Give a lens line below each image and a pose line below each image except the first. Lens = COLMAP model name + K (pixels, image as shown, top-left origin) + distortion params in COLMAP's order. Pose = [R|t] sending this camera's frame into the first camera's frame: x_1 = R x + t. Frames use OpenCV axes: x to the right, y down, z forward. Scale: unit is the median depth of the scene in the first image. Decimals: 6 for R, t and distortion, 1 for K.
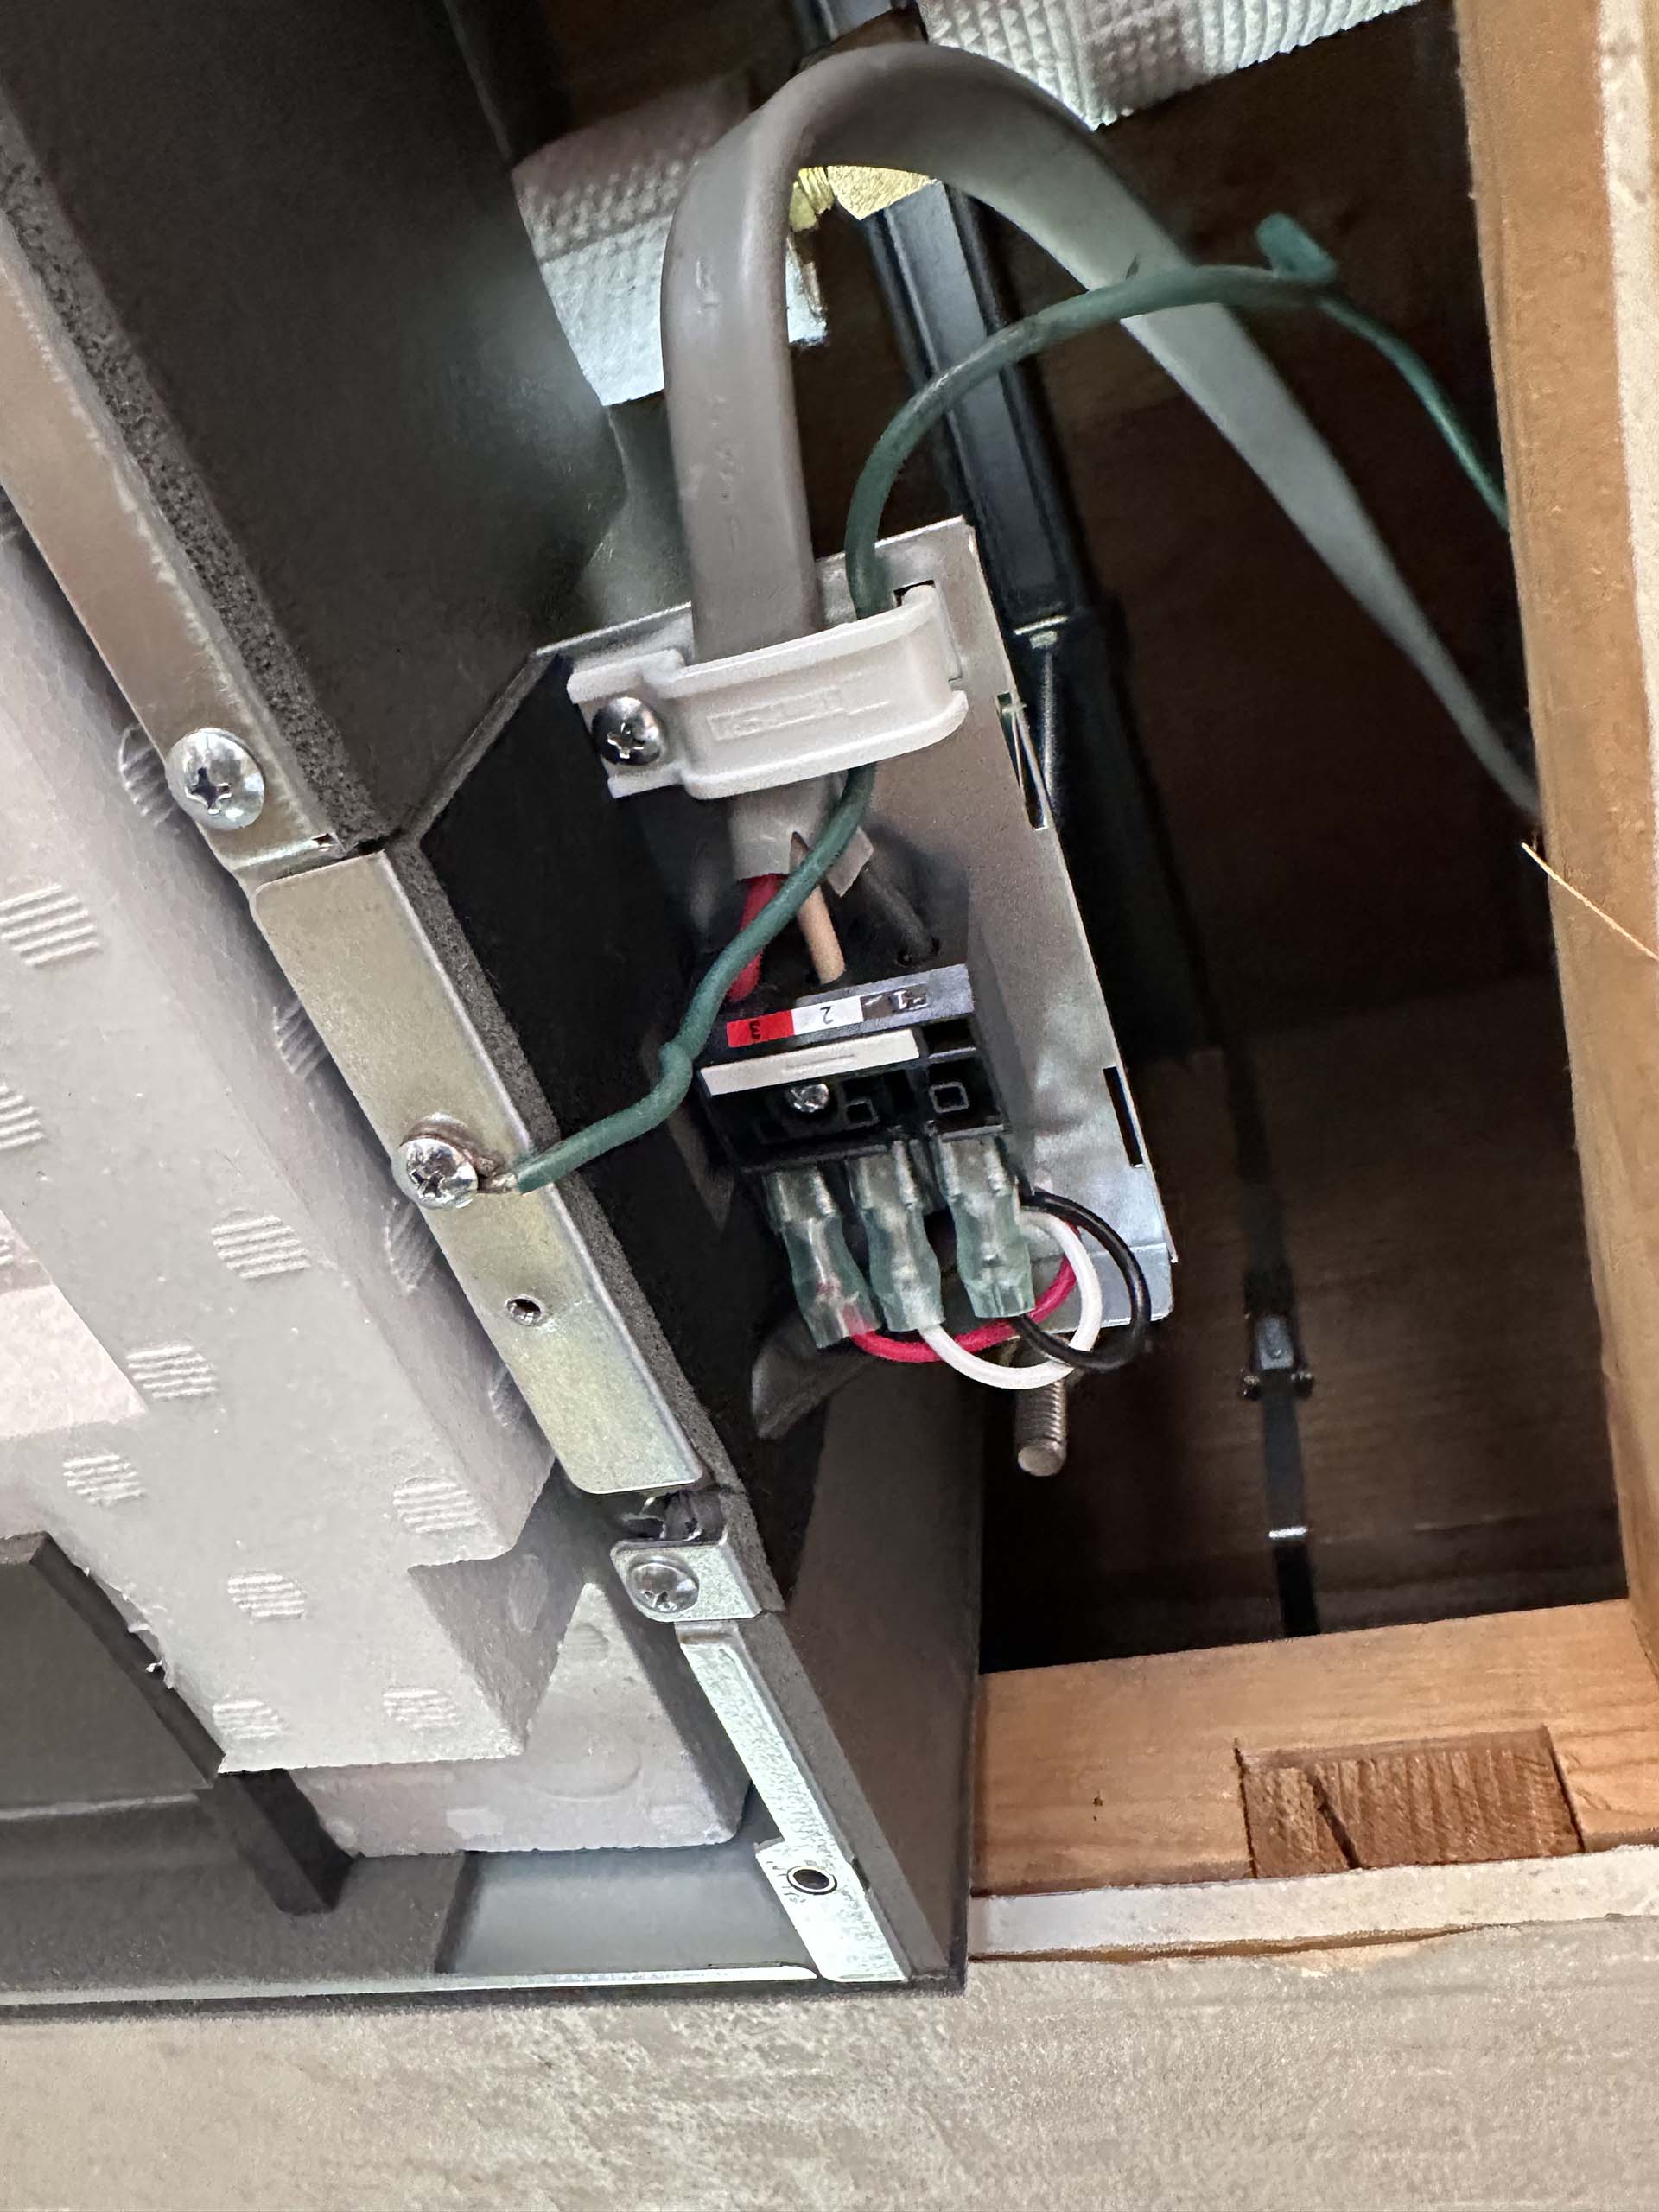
lens RADIAL K [[1625.1, 0, 837.5], [0, 1625.1, 1117.8], [0, 0, 1]] dist [-0.001799, 0.002542]
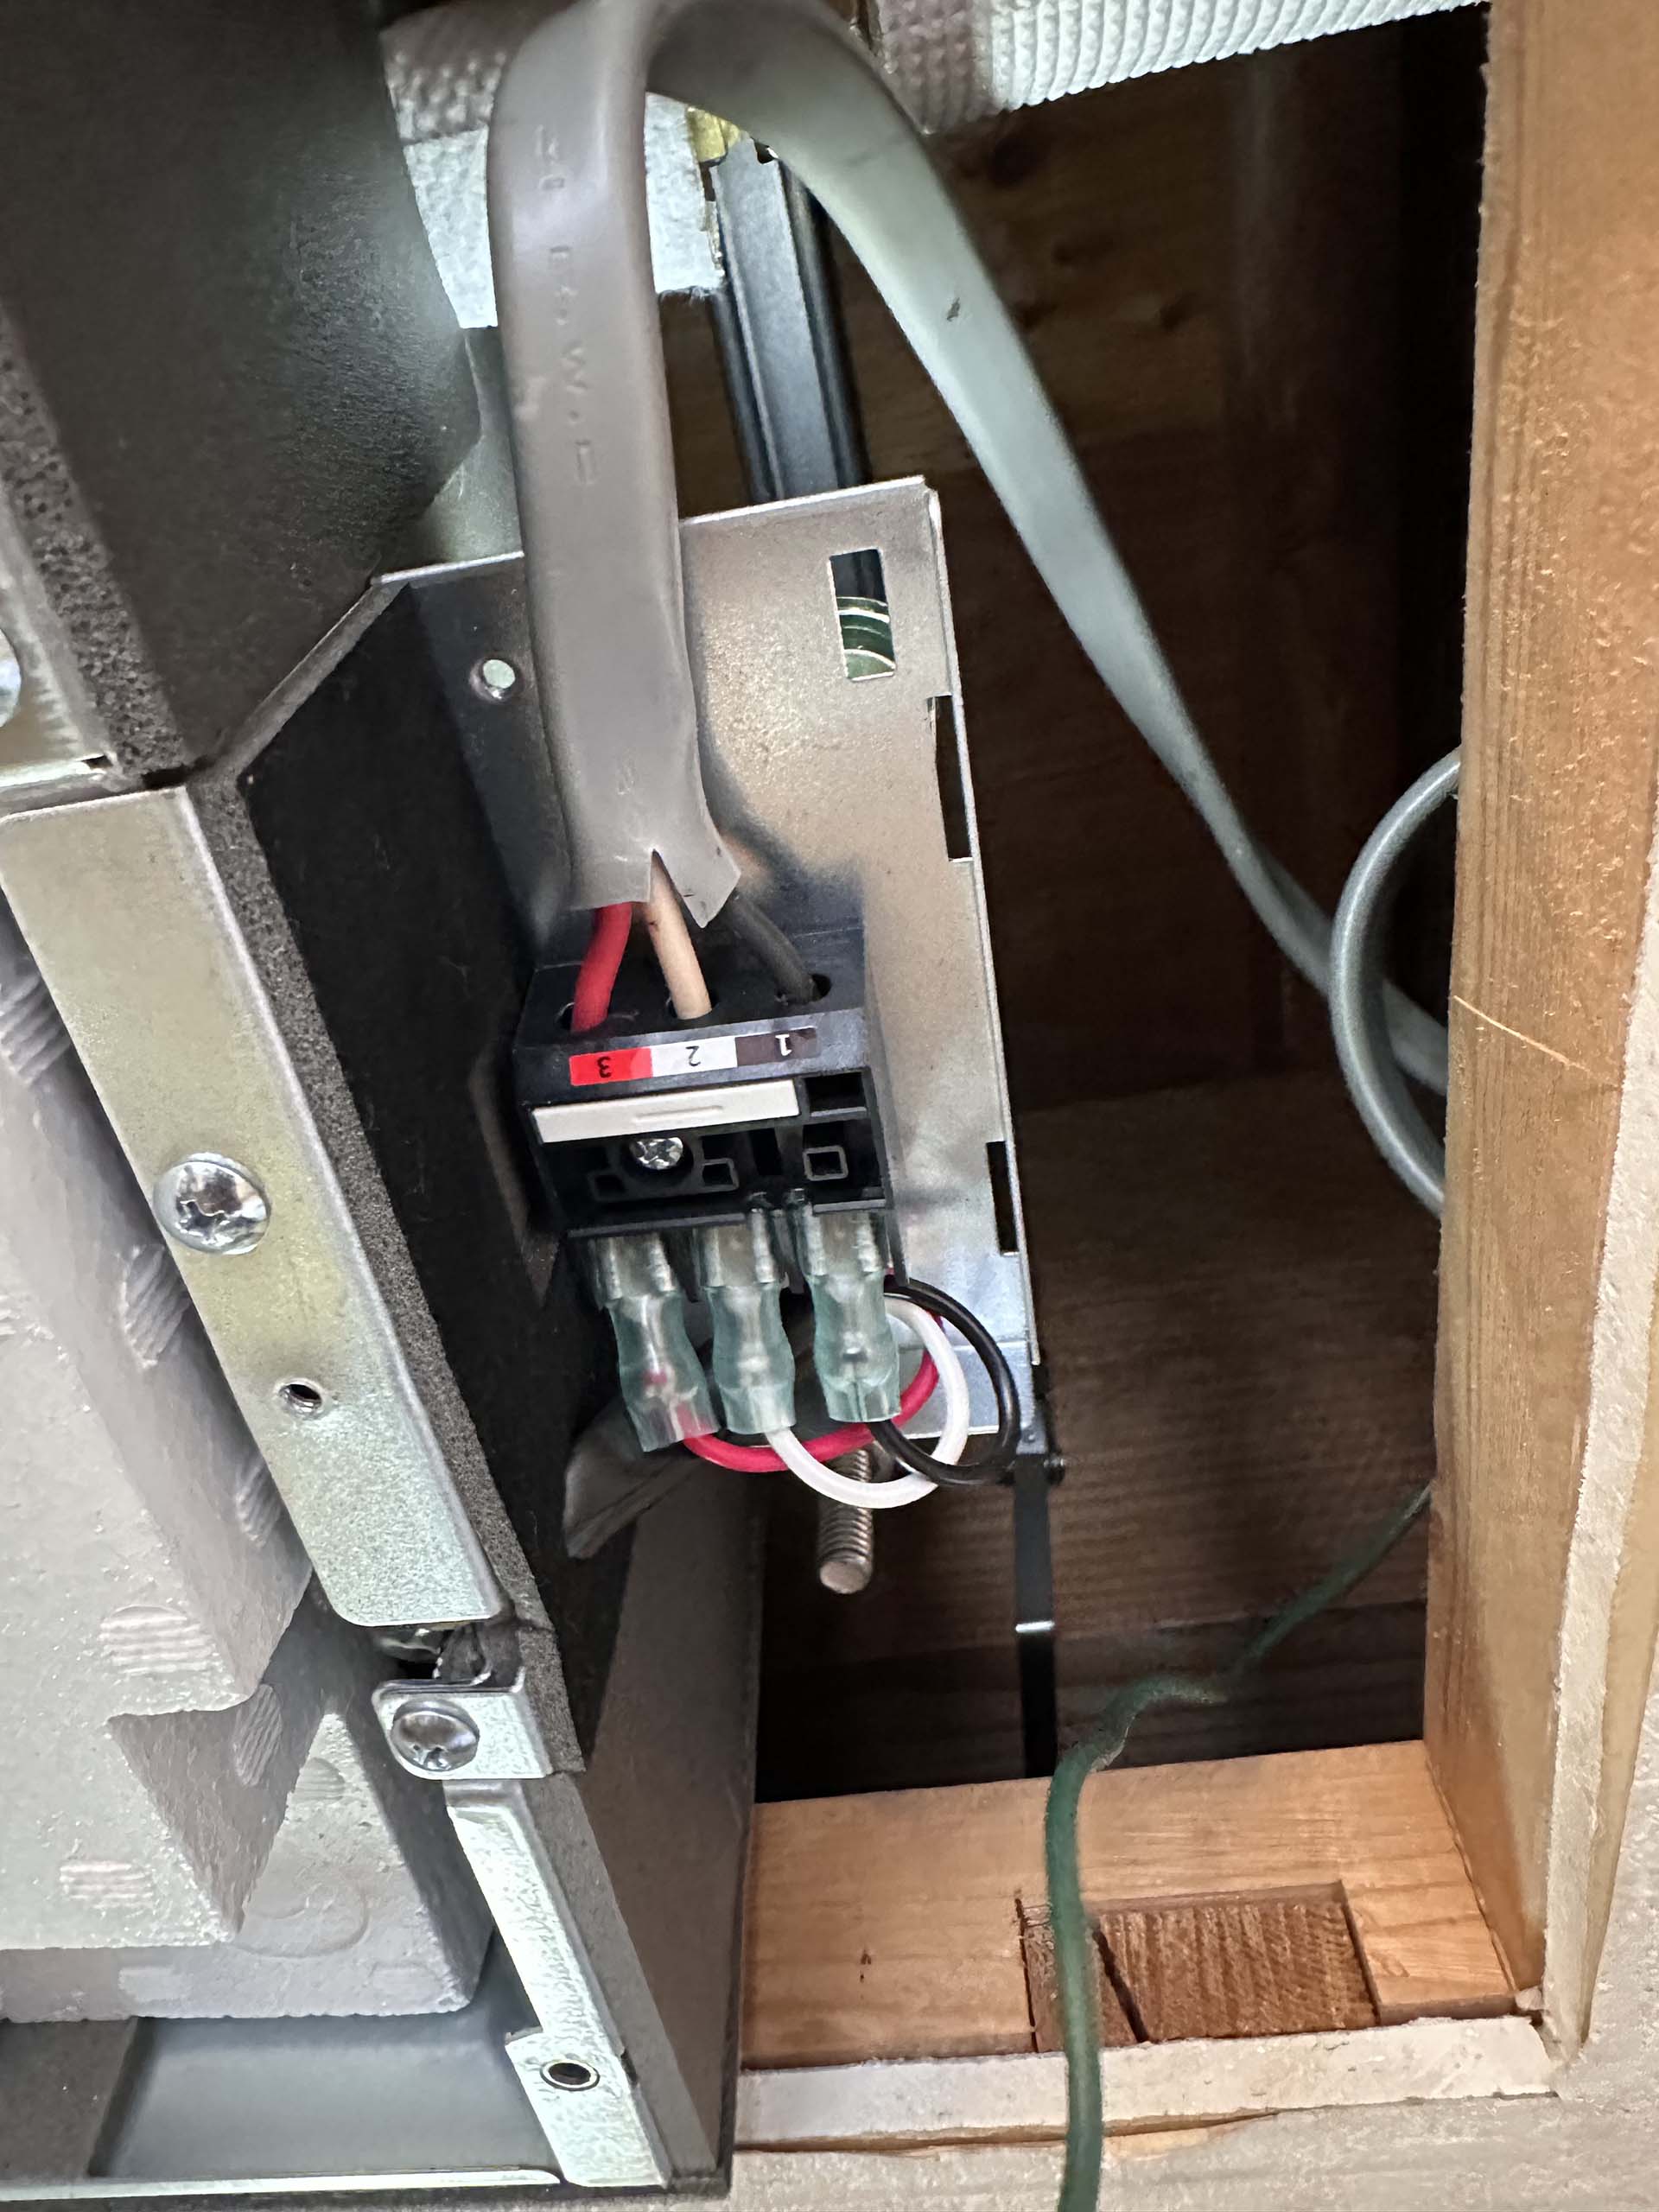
lens RADIAL K [[1631.7, 0, 829.5], [0, 1631.7, 1106.0], [0, 0, 1]] dist [0.027692, -0.043332]
pose [[0.985607, 0.071943, 0.152978, -0.059872], [-0.065420, 0.996738, -0.047262, -0.002038], [-0.155879, 0.036574, 0.987099, 0.145095]]
